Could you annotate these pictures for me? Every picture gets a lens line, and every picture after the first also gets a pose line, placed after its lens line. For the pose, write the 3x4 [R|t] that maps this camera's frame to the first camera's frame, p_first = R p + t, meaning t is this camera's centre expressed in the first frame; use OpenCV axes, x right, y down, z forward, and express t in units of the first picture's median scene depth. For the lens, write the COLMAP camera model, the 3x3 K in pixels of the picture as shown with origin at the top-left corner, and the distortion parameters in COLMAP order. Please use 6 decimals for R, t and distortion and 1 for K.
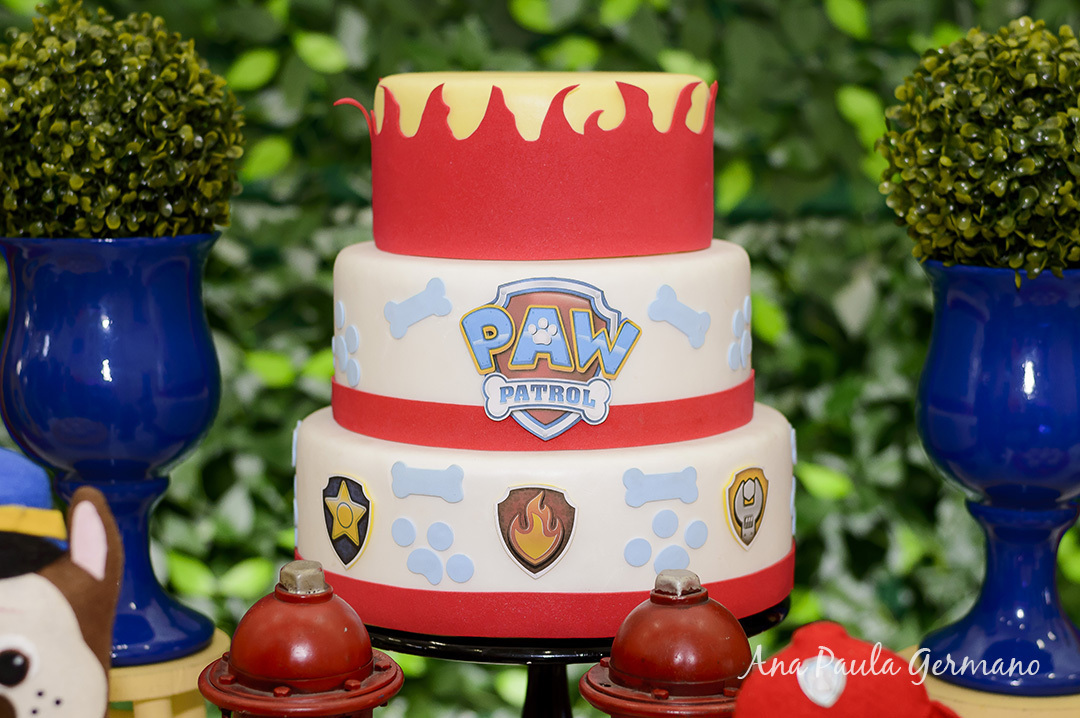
lens RADIAL K [[2345.0, 0, 538.4], [0, 2345.0, 358.7], [0, 0, 1]] dist [-0.123503, 0.000000]
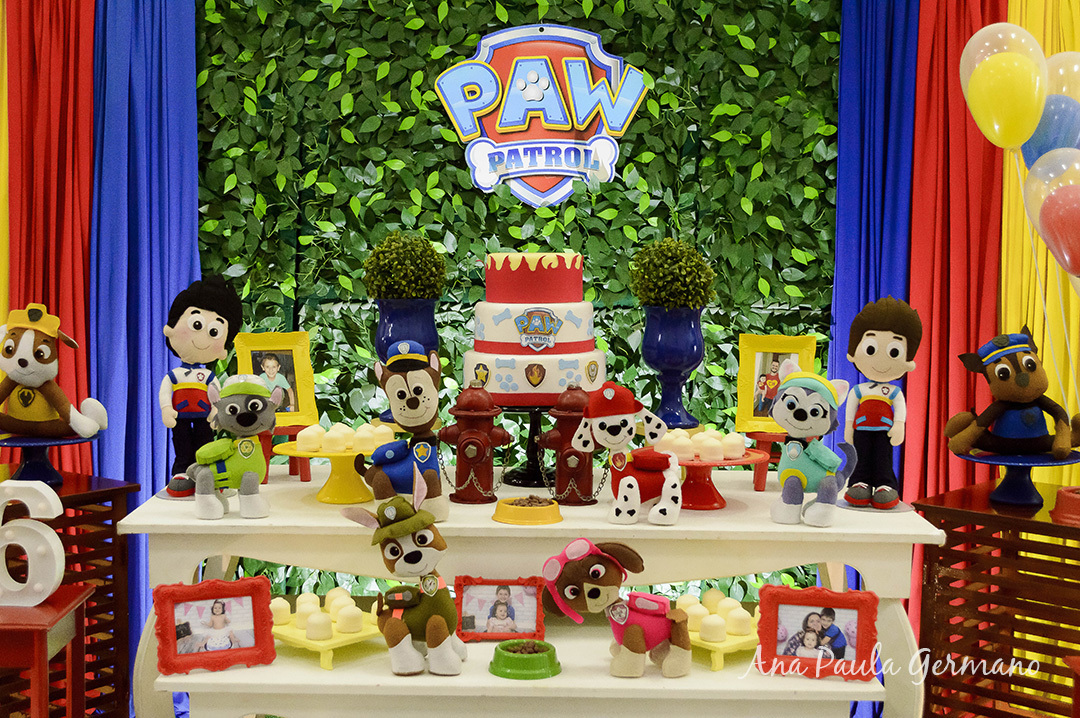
lens RADIAL K [[1593.0, 0, 541.9], [0, 1593.0, 360.1], [0, 0, 1]] dist [0.031506, 0.000000]
pose [[0.998795, -0.001215, 0.049071, -0.110641], [0.004216, 0.998122, -0.061106, 0.196834], [-0.048905, 0.061239, 0.996924, -1.467361]]
